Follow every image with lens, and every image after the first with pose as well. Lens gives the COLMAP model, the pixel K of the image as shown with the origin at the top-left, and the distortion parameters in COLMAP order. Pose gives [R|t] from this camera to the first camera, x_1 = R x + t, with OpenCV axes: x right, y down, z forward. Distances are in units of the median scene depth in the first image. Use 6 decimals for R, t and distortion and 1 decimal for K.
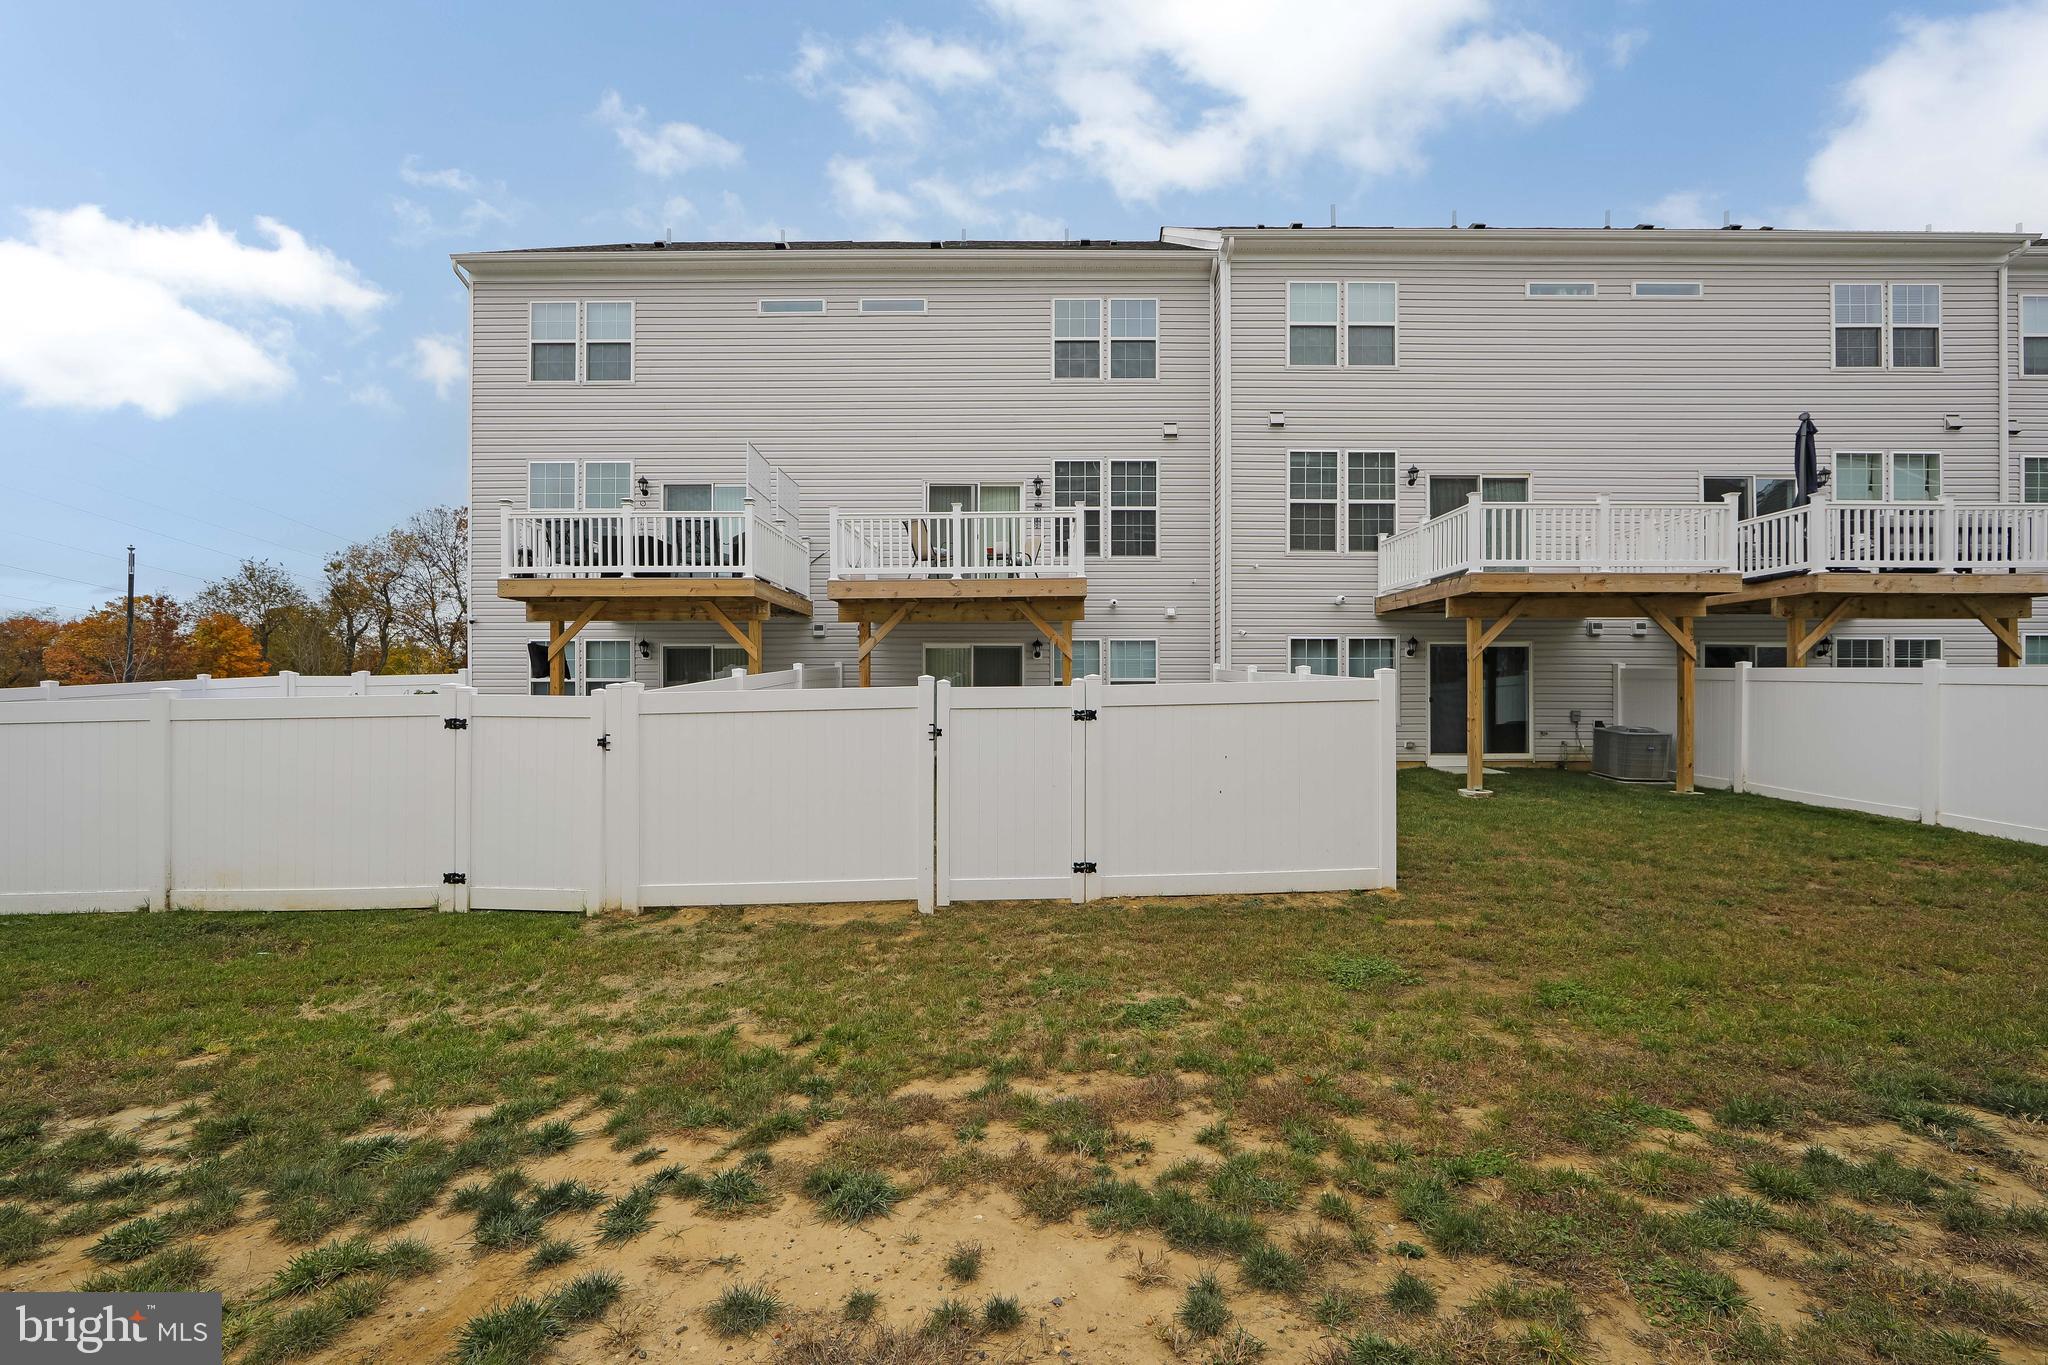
lens RADIAL K [[812.6, 0, 1032.8], [0, 812.6, 684.5], [0, 0, 1]] dist [-0.007792, 0.000569]
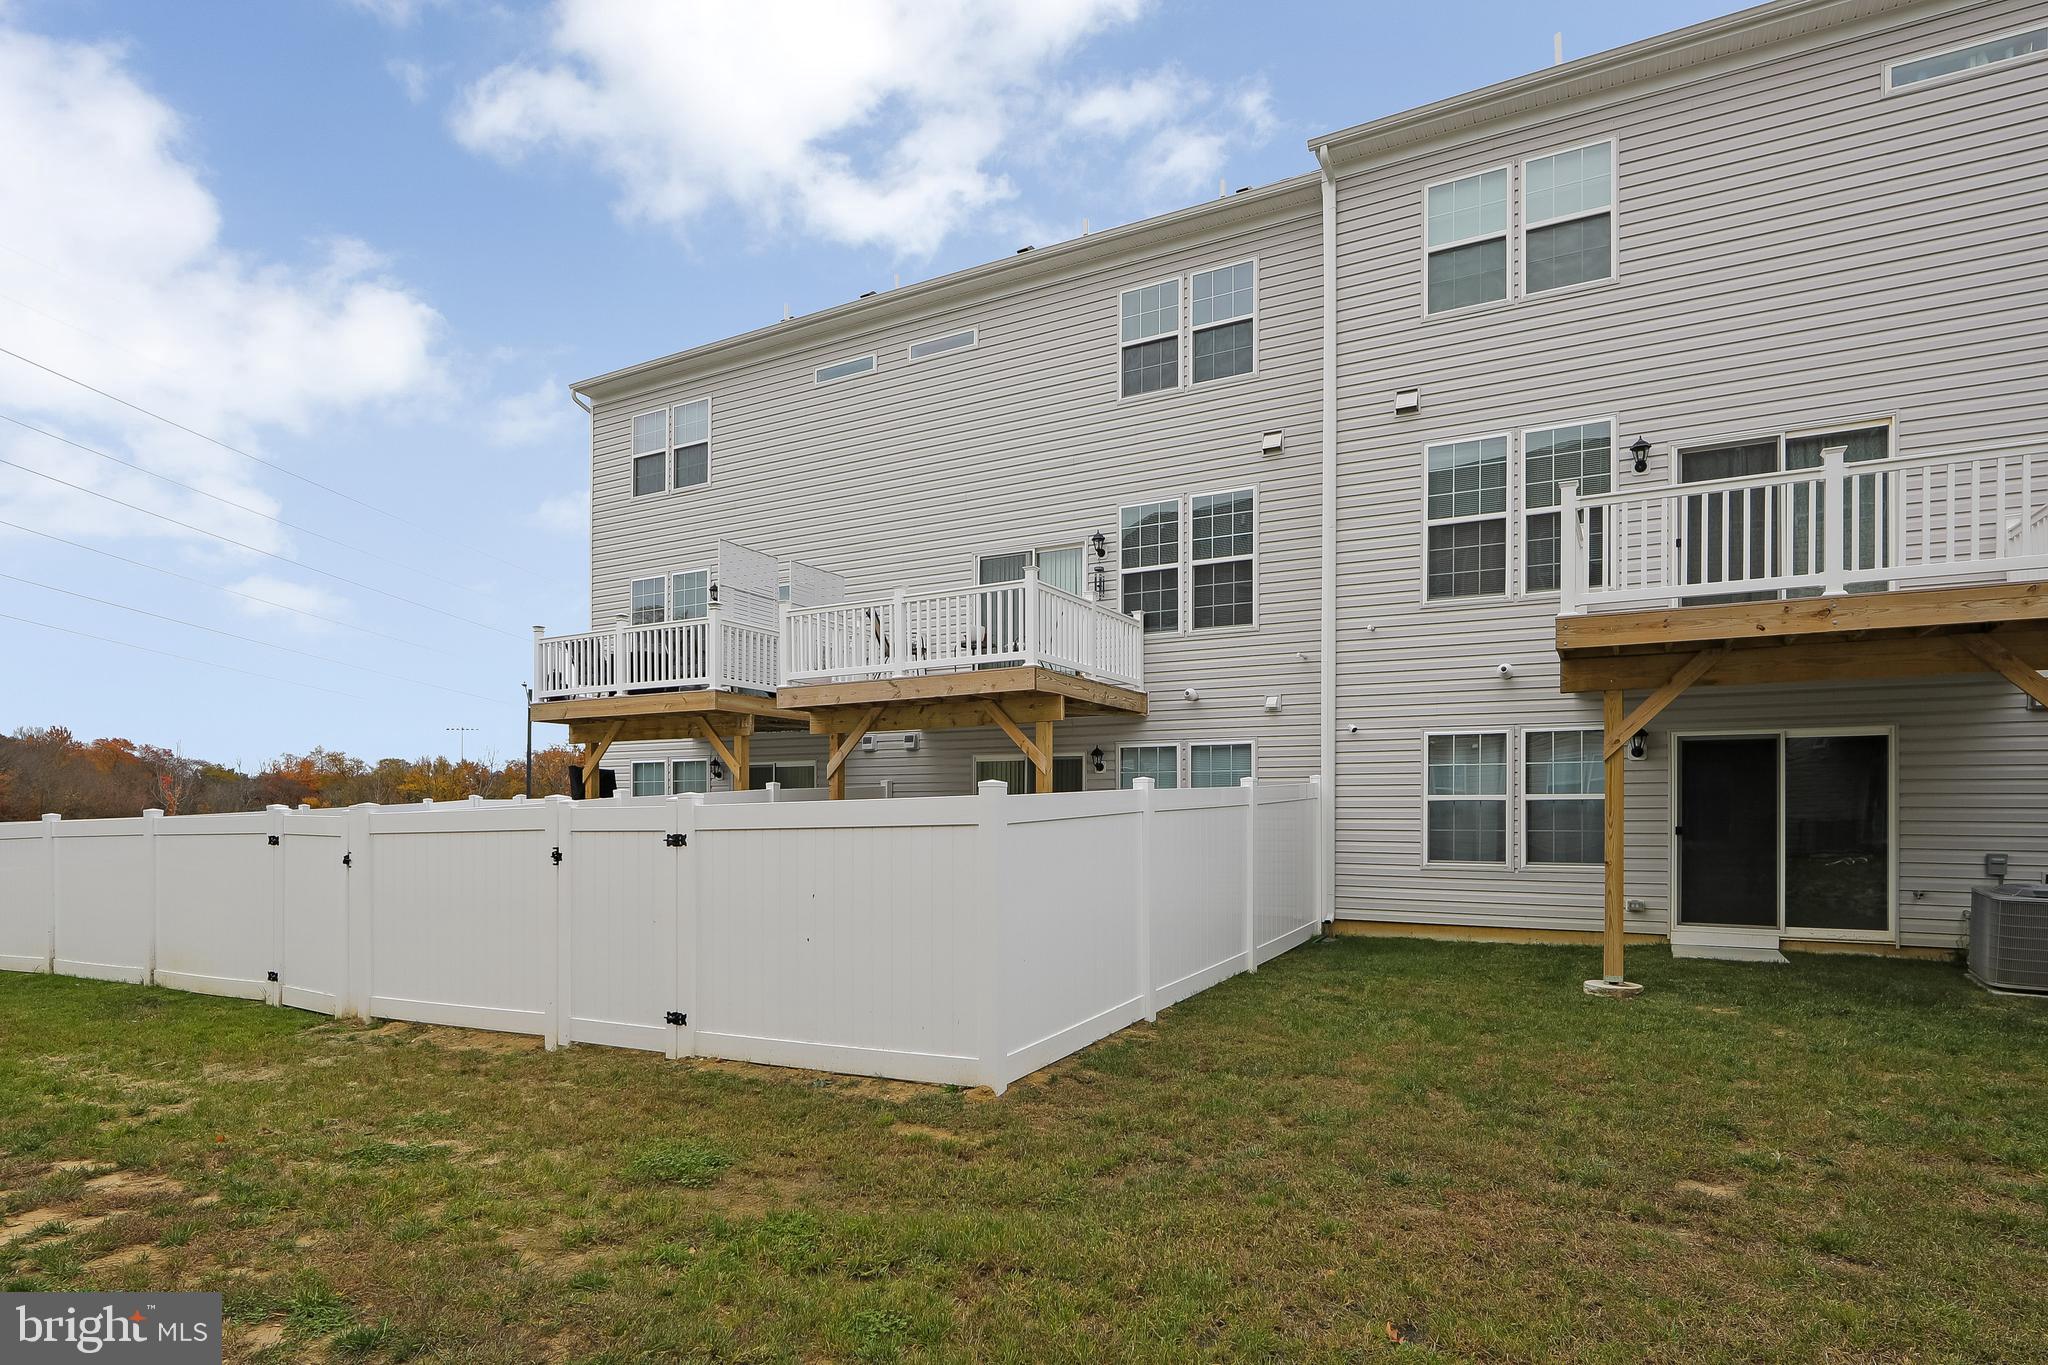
lens RADIAL K [[1086.7, 0, 1035.9], [0, 1086.7, 806.7], [0, 0, 1]] dist [-0.002930, 0.000793]
pose [[0.876687, -0.000956, -0.481061, 0.466645], [0.001075, 0.999999, -0.000028, 0.000874], [0.481061, -0.000493, 0.876687, 0.085337]]
